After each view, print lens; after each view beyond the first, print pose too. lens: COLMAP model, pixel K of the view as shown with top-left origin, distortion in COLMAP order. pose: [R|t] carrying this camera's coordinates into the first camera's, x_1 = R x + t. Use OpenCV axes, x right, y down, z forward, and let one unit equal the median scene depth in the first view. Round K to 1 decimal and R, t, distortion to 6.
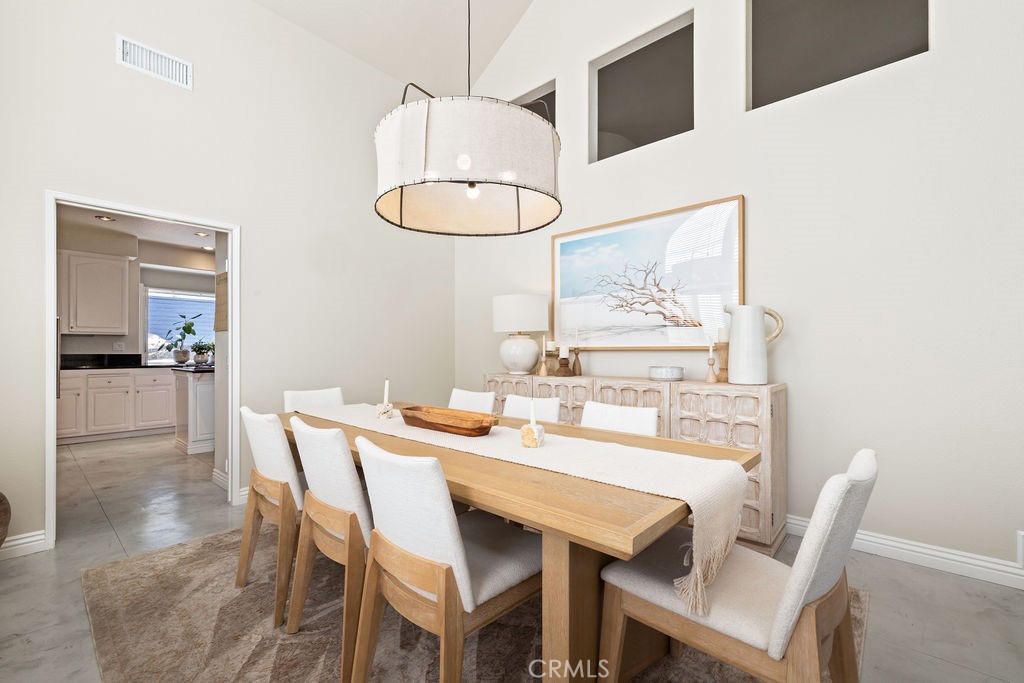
lens RADIAL K [[433.8, 0, 510.4], [0, 433.8, 343.9], [0, 0, 1]] dist [-0.000538, -0.000057]
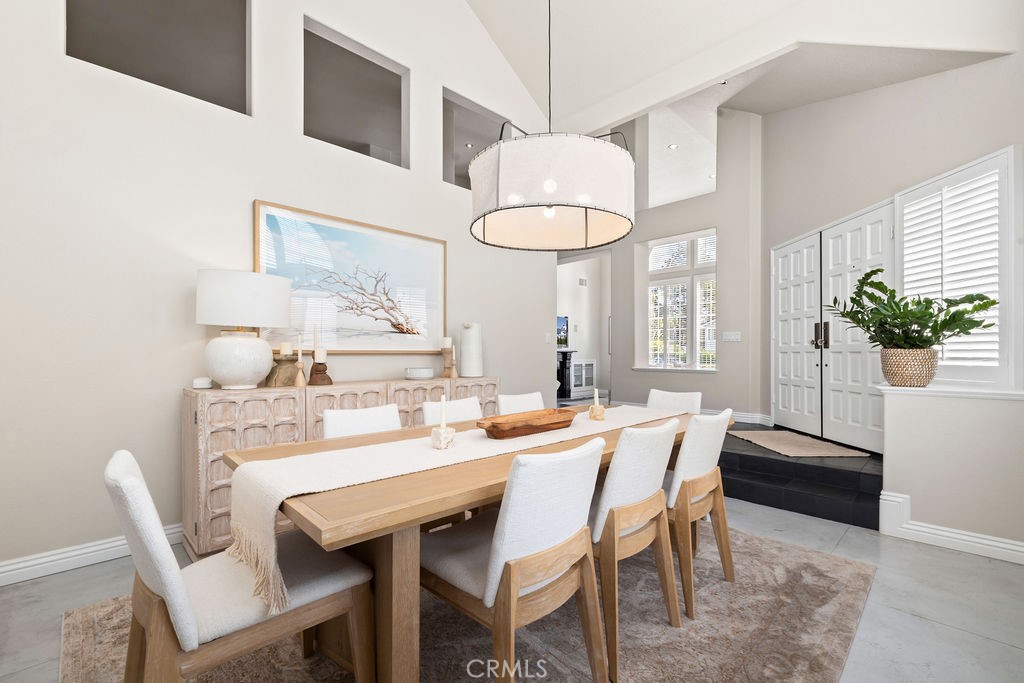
lens RADIAL K [[433.8, 0, 510.4], [0, 433.8, 343.9], [0, 0, 1]] dist [-0.000538, -0.000057]
pose [[0.071707, 0.026505, 0.997074, -0.707095], [-0.010491, 0.999612, -0.025818, 0.014043], [-0.997371, -0.008609, 0.071957, 0.595488]]
